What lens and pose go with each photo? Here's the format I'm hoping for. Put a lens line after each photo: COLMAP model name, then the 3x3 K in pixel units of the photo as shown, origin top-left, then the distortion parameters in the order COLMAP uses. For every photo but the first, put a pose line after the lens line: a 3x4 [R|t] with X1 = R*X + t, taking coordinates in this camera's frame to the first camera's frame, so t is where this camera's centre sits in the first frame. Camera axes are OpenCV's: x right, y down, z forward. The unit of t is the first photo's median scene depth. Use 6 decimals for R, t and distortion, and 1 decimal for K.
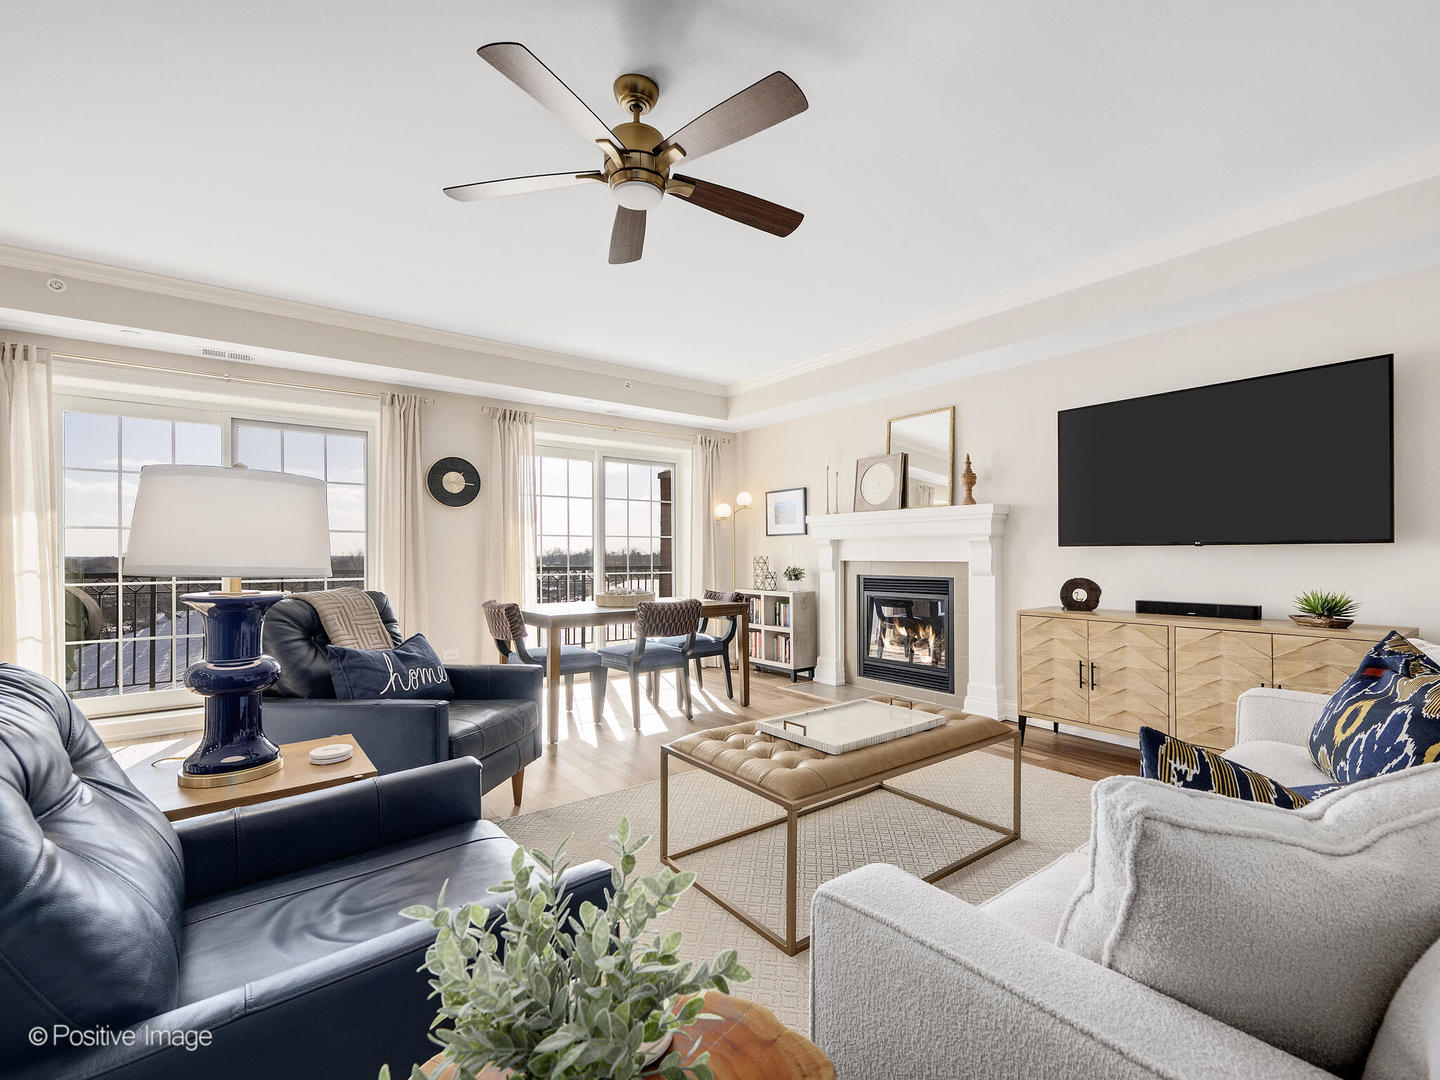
lens RADIAL K [[664.0, 0, 739.4], [0, 664.0, 548.5], [0, 0, 1]] dist [0.001519, 0.000368]
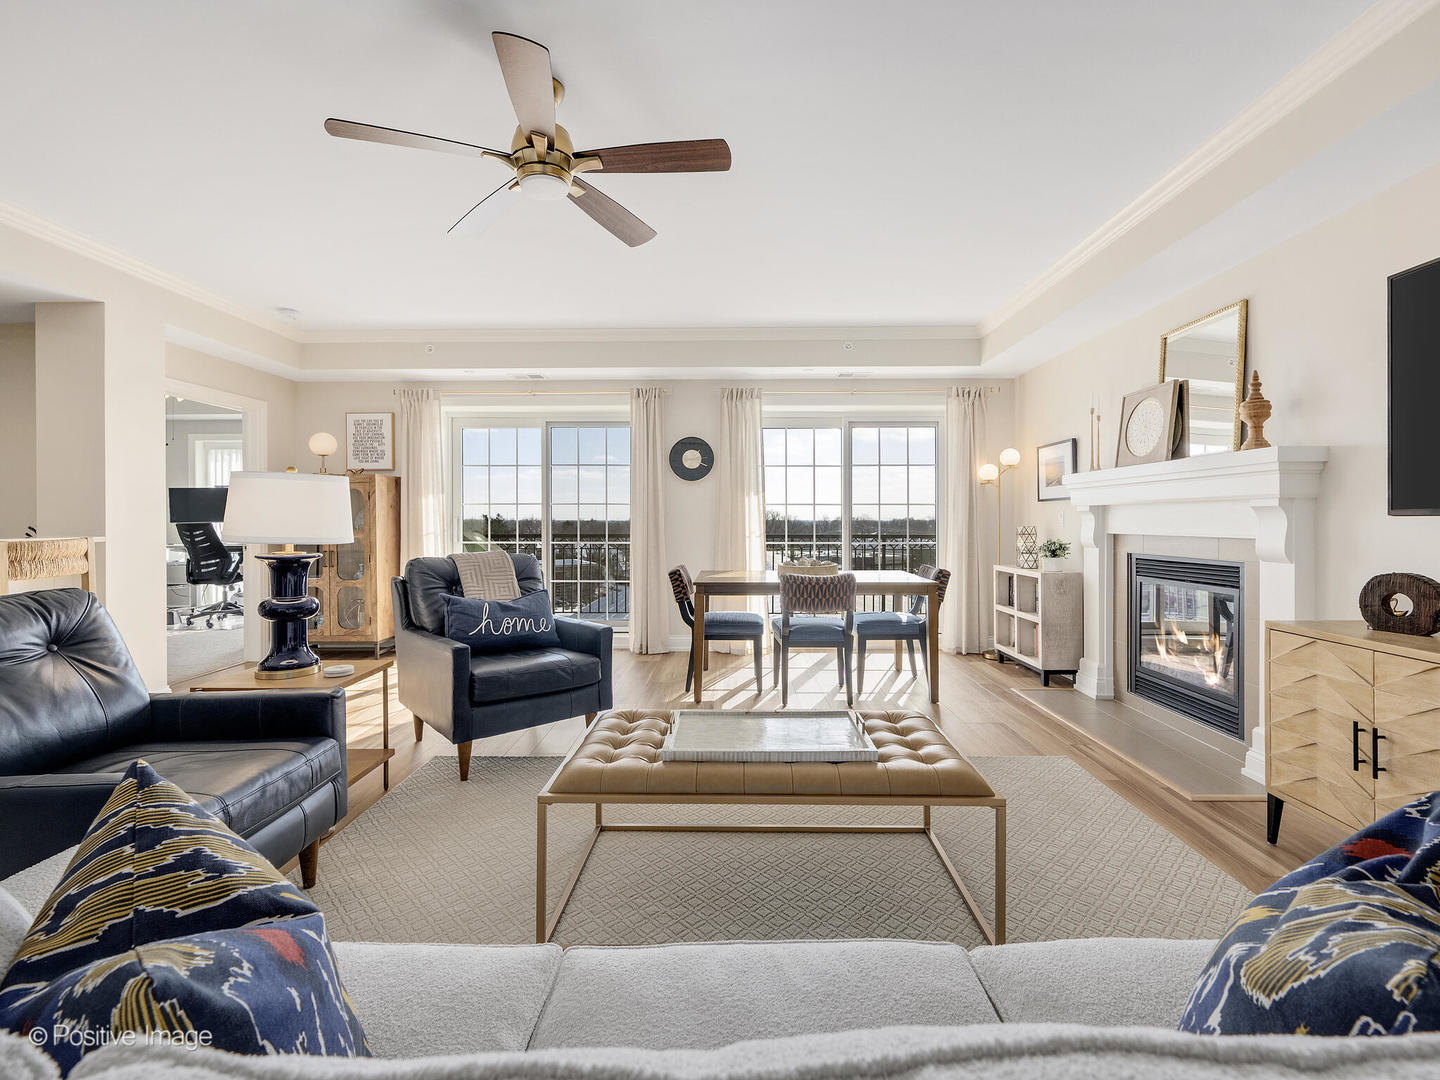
lens RADIAL K [[664.0, 0, 727.1], [0, 664.0, 515.9], [0, 0, 1]] dist [0.001519, 0.000368]
pose [[0.772141, -0.001416, -0.635450, 0.357615], [0.003927, 0.999989, 0.002544, -0.005760], [0.635439, -0.004460, 0.772138, 0.179268]]
